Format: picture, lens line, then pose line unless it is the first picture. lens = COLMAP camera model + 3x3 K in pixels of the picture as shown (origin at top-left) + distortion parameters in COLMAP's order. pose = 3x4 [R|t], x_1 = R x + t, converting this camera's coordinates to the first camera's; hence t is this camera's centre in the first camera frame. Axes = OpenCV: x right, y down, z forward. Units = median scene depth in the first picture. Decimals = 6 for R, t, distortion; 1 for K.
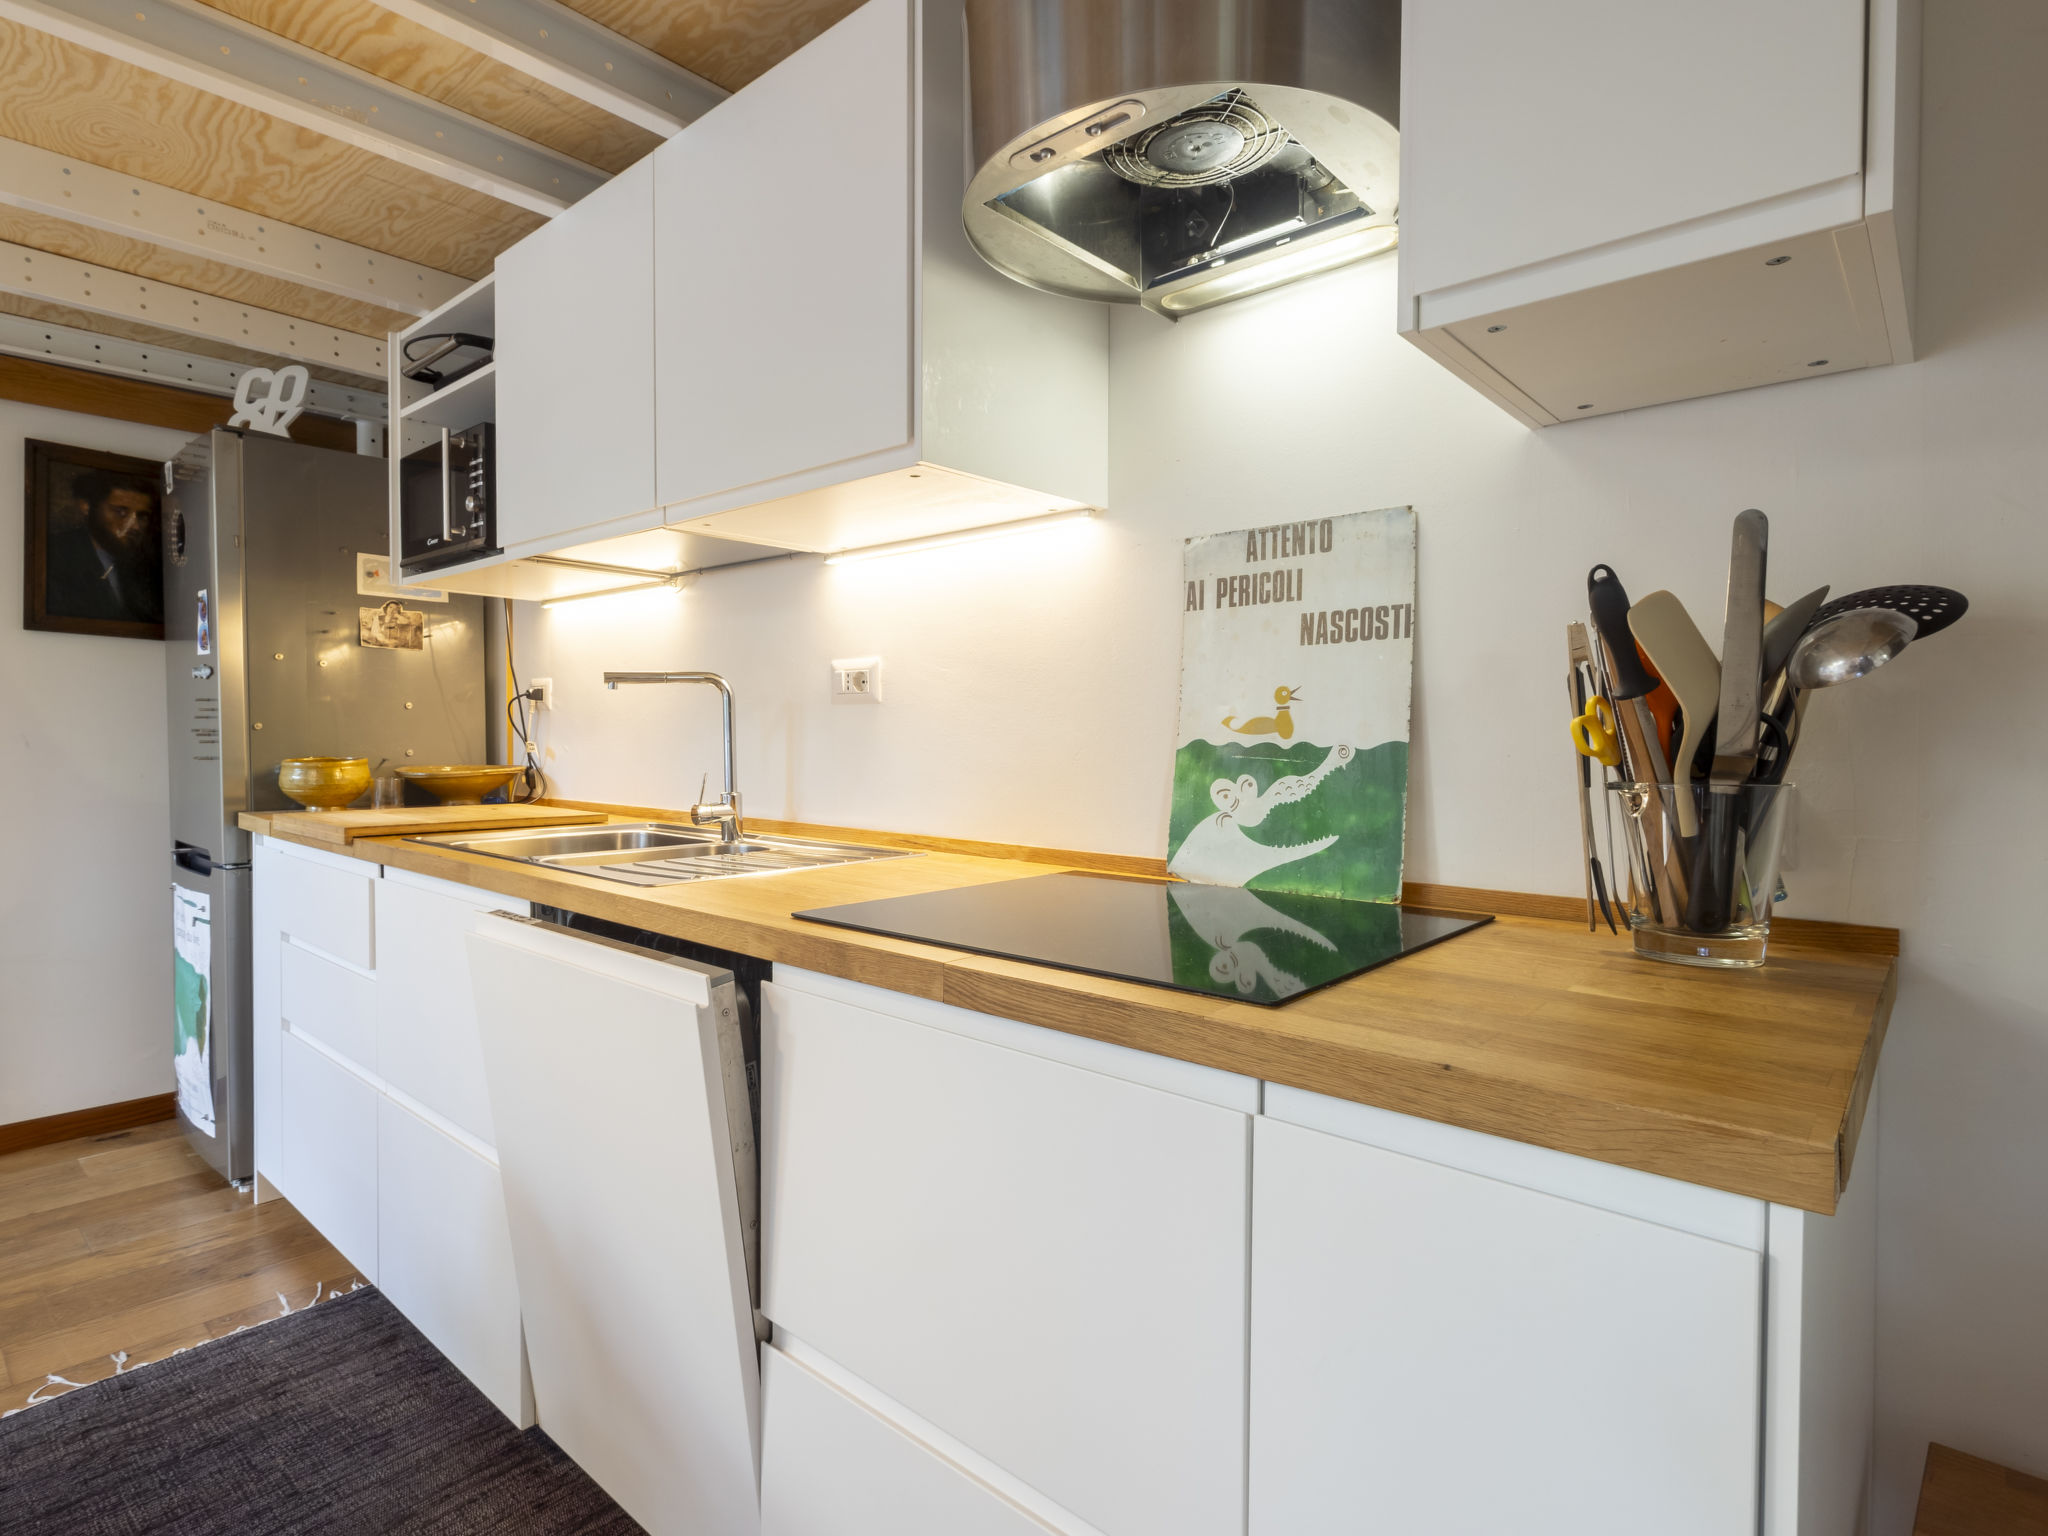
lens RADIAL K [[1066.0, 0, 946.0], [0, 1066.0, 753.5], [0, 0, 1]] dist [0.001231, 0.001006]
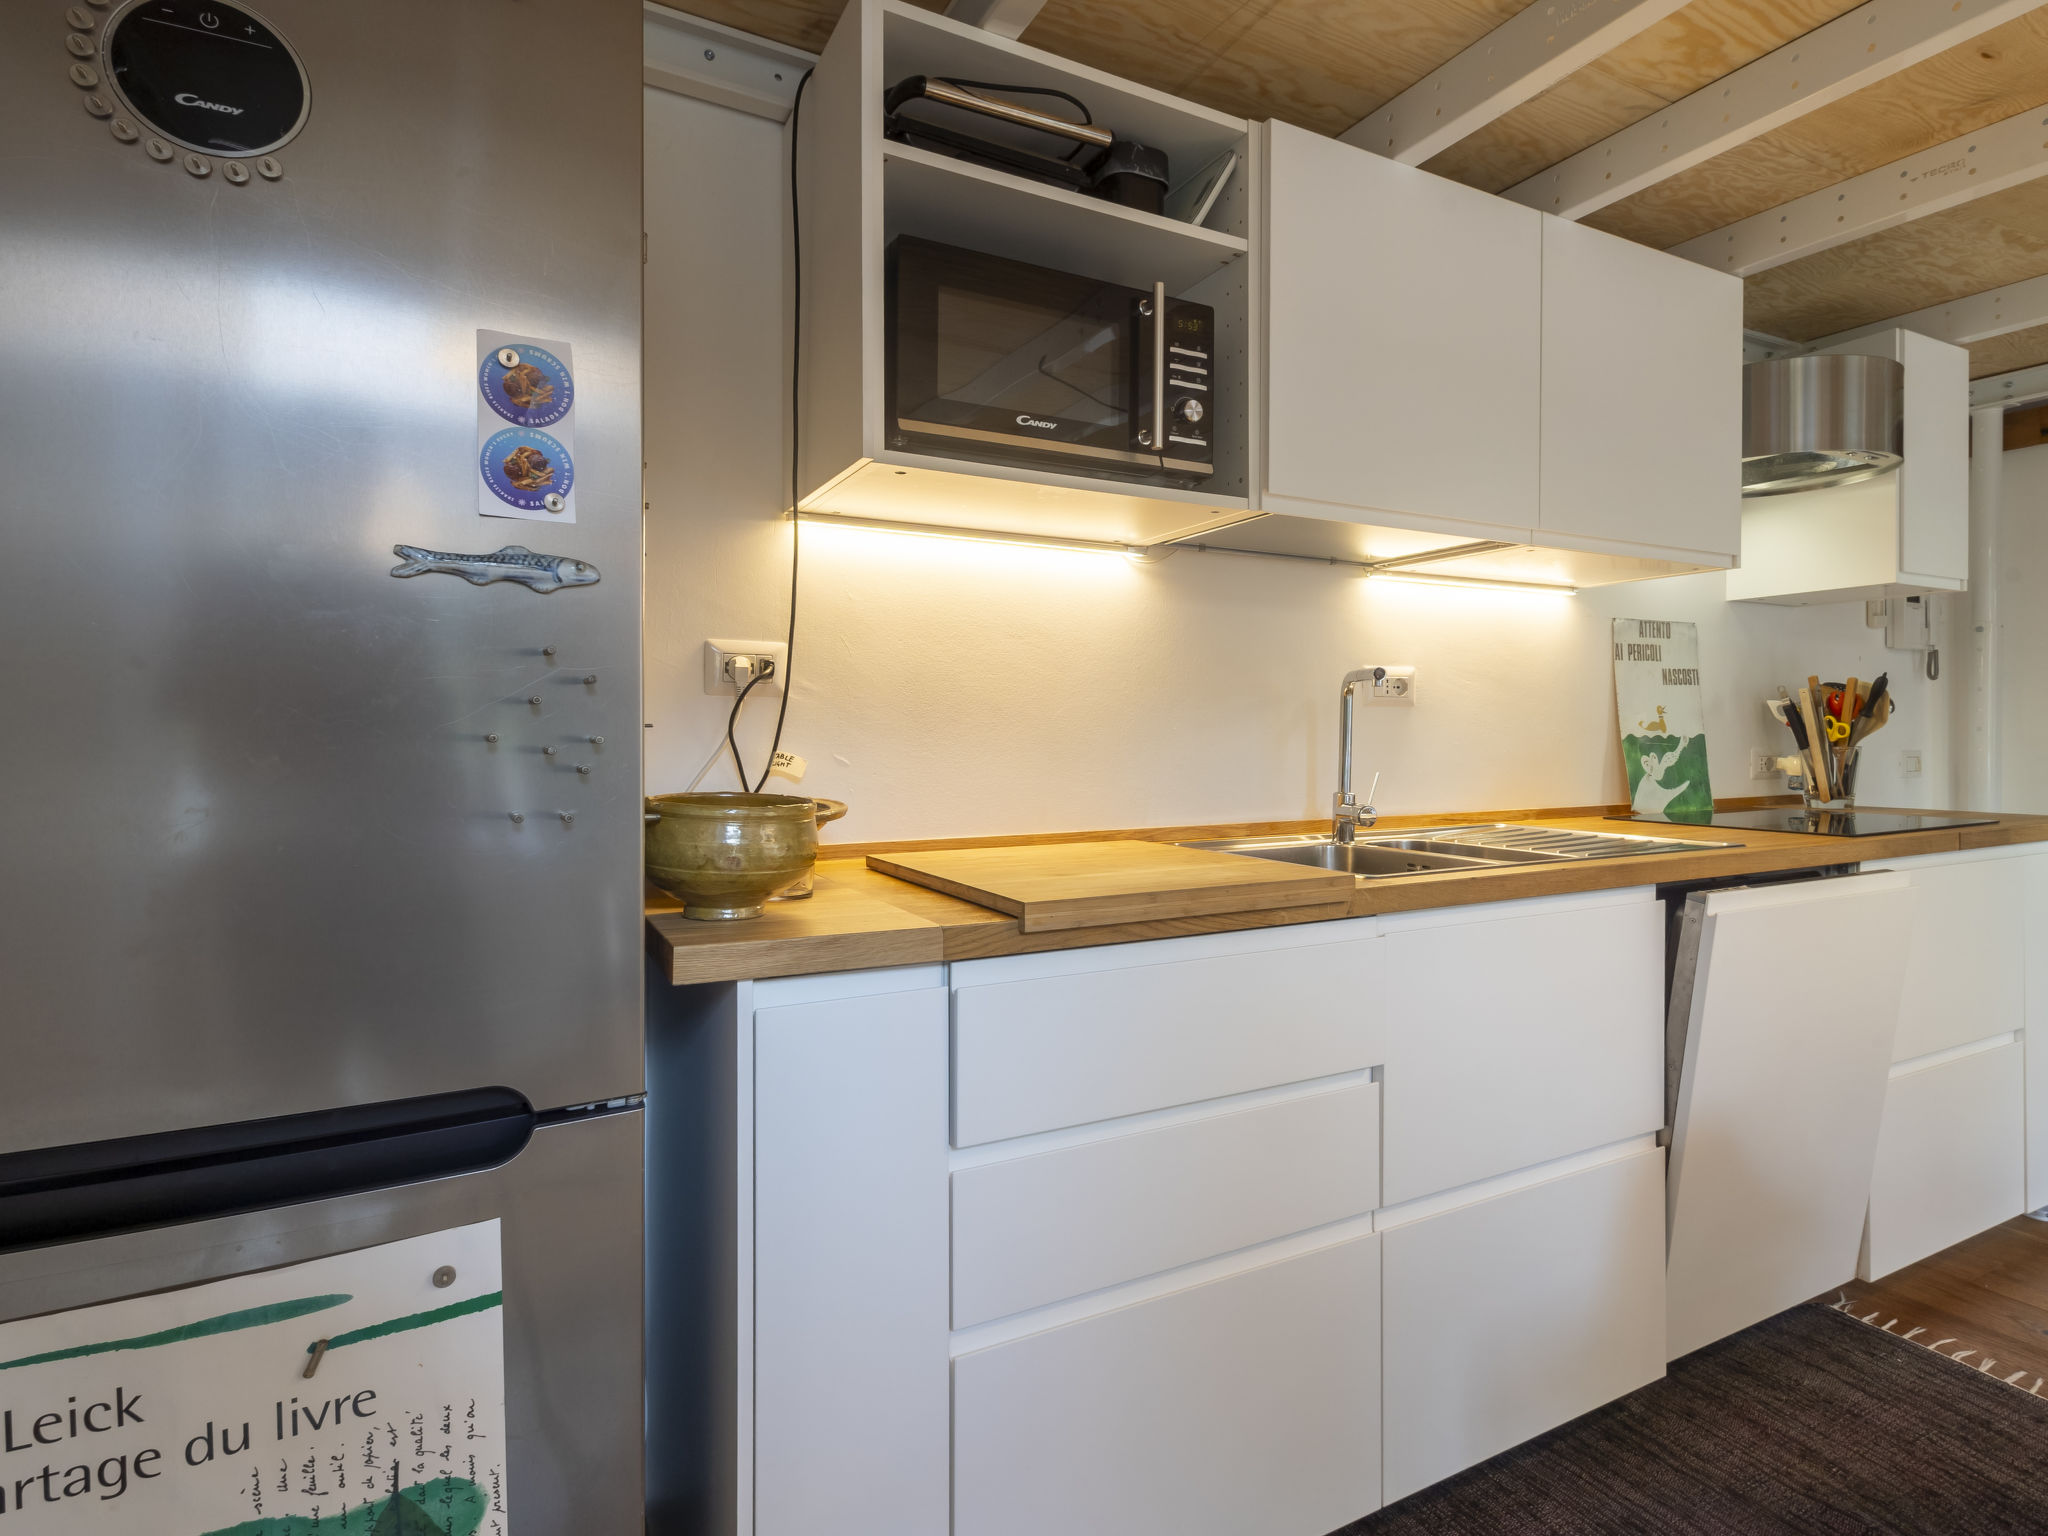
lens RADIAL K [[1091.9, 0, 1078.5], [0, 1091.9, 735.0], [0, 0, 1]] dist [0.003473, -0.000312]
pose [[0.311275, -0.009149, 0.950276, -1.801581], [0.021252, 0.999771, 0.002665, -0.036538], [-0.950082, 0.019366, 0.311398, 1.330483]]
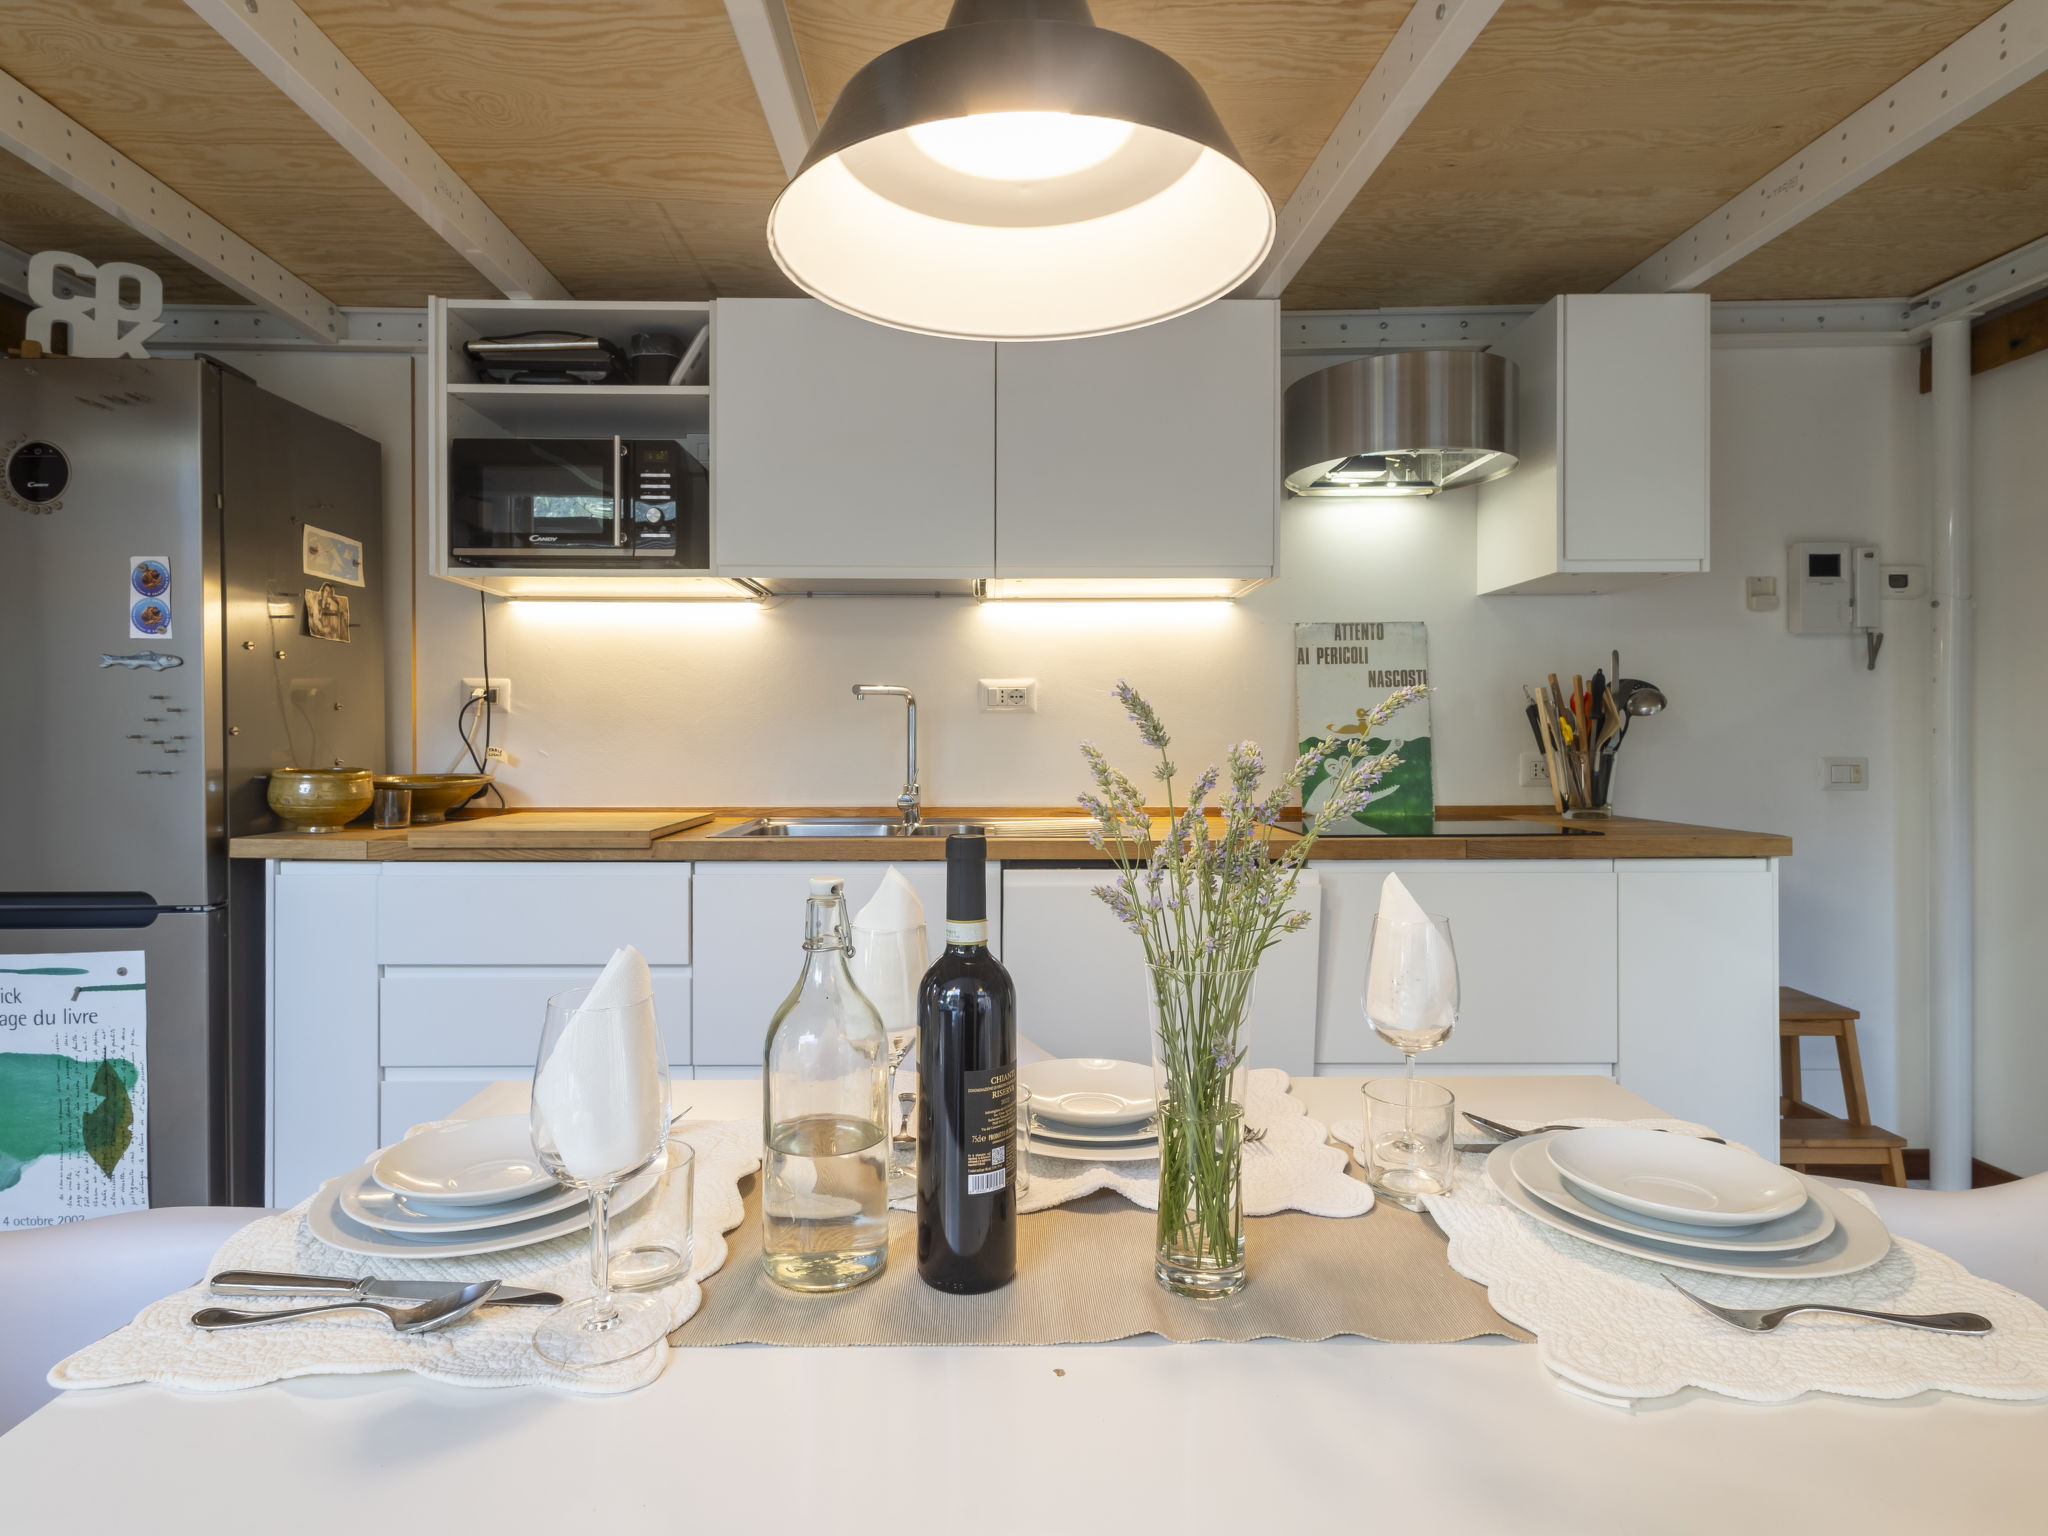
lens RADIAL K [[1119.6, 0, 972.3], [0, 1119.6, 743.0], [0, 0, 1]] dist [0.004528, 0.000971]
pose [[0.740960, -0.009160, 0.671486, -1.473848], [0.018219, 0.999813, -0.006466, -0.001543], [-0.671301, 0.017024, 0.740989, -0.007877]]
